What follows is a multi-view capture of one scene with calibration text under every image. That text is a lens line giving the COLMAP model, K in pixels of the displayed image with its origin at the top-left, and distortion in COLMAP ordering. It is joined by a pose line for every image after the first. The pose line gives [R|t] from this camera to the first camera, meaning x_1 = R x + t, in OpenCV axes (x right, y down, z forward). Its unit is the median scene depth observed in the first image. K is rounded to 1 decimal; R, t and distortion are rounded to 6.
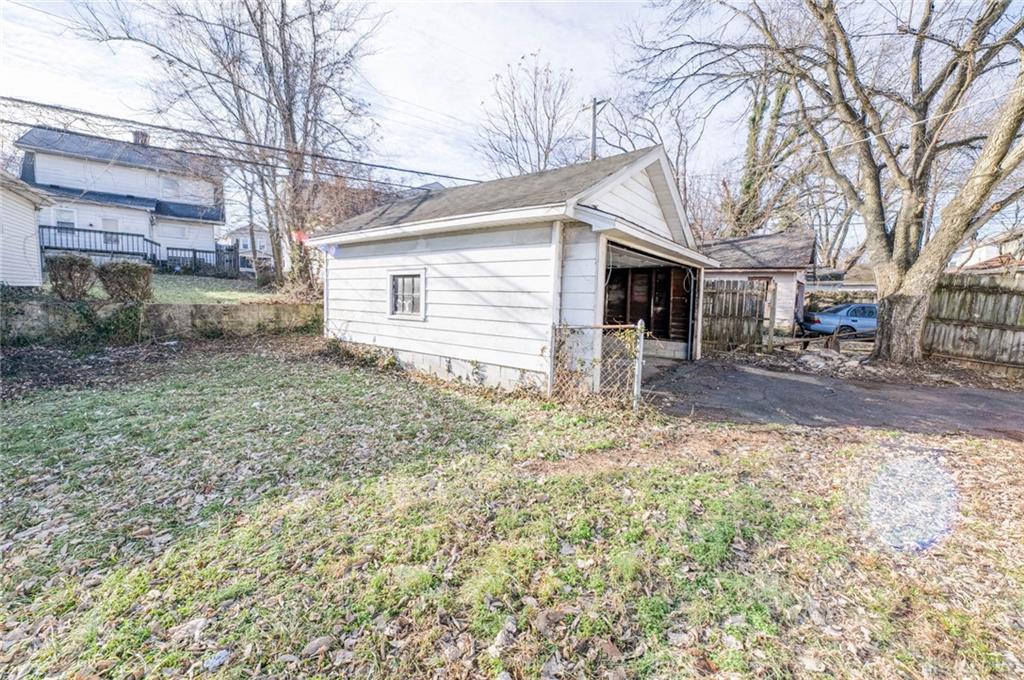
lens RADIAL K [[417.6, 0, 511.7], [0, 417.6, 333.4], [0, 0, 1]] dist [-0.003572, -0.000391]
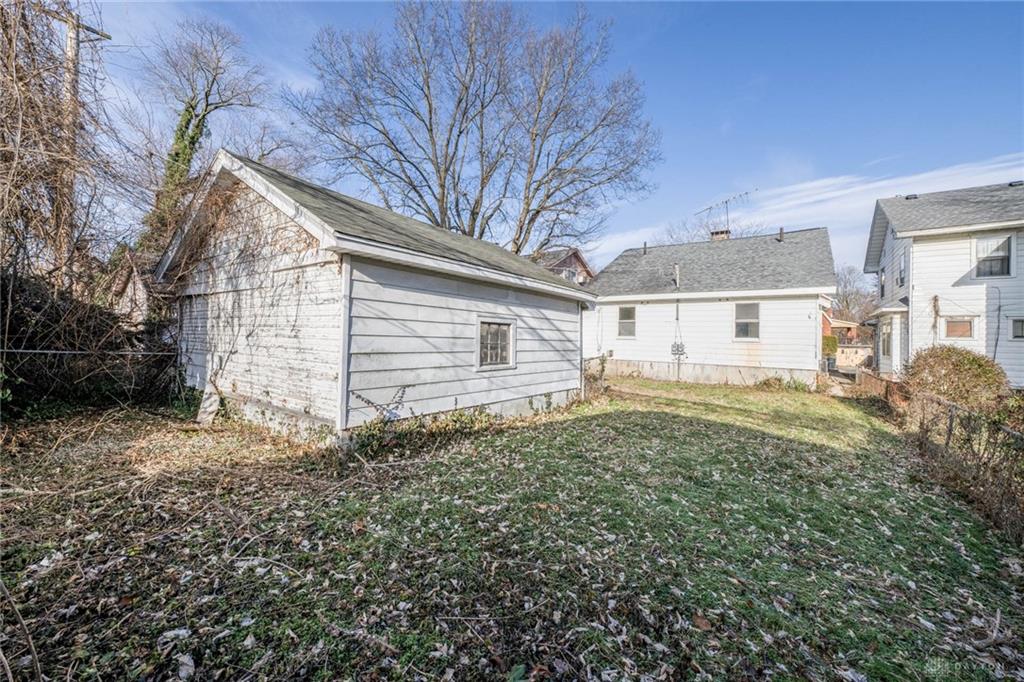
lens RADIAL K [[417.6, 0, 511.7], [0, 417.6, 334.4], [0, 0, 1]] dist [-0.003572, -0.000391]
pose [[-0.064925, -0.003431, 0.997884, -1.280808], [0.071417, 0.997414, 0.008076, -0.125548], [-0.995331, 0.071790, -0.064512, 1.083379]]
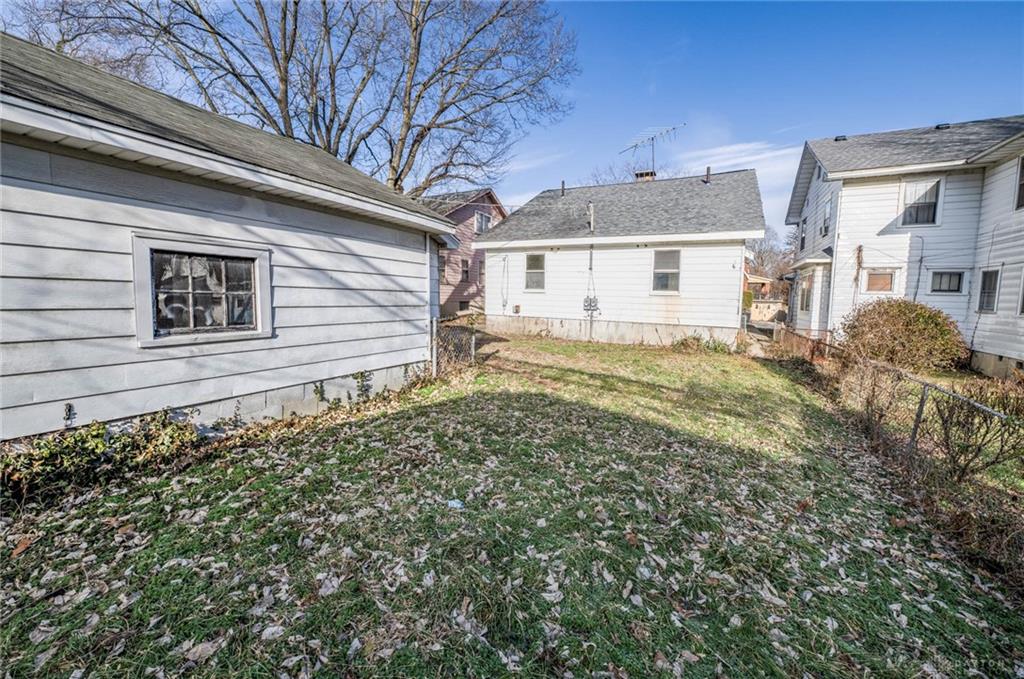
lens RADIAL K [[417.6, 0, 511.7], [0, 417.6, 332.9], [0, 0, 1]] dist [-0.003572, -0.000391]
pose [[-0.210664, -0.104032, 0.972007, -0.882453], [0.065804, 0.990557, 0.120280, -0.086037], [-0.975341, 0.089301, -0.201829, 0.789603]]
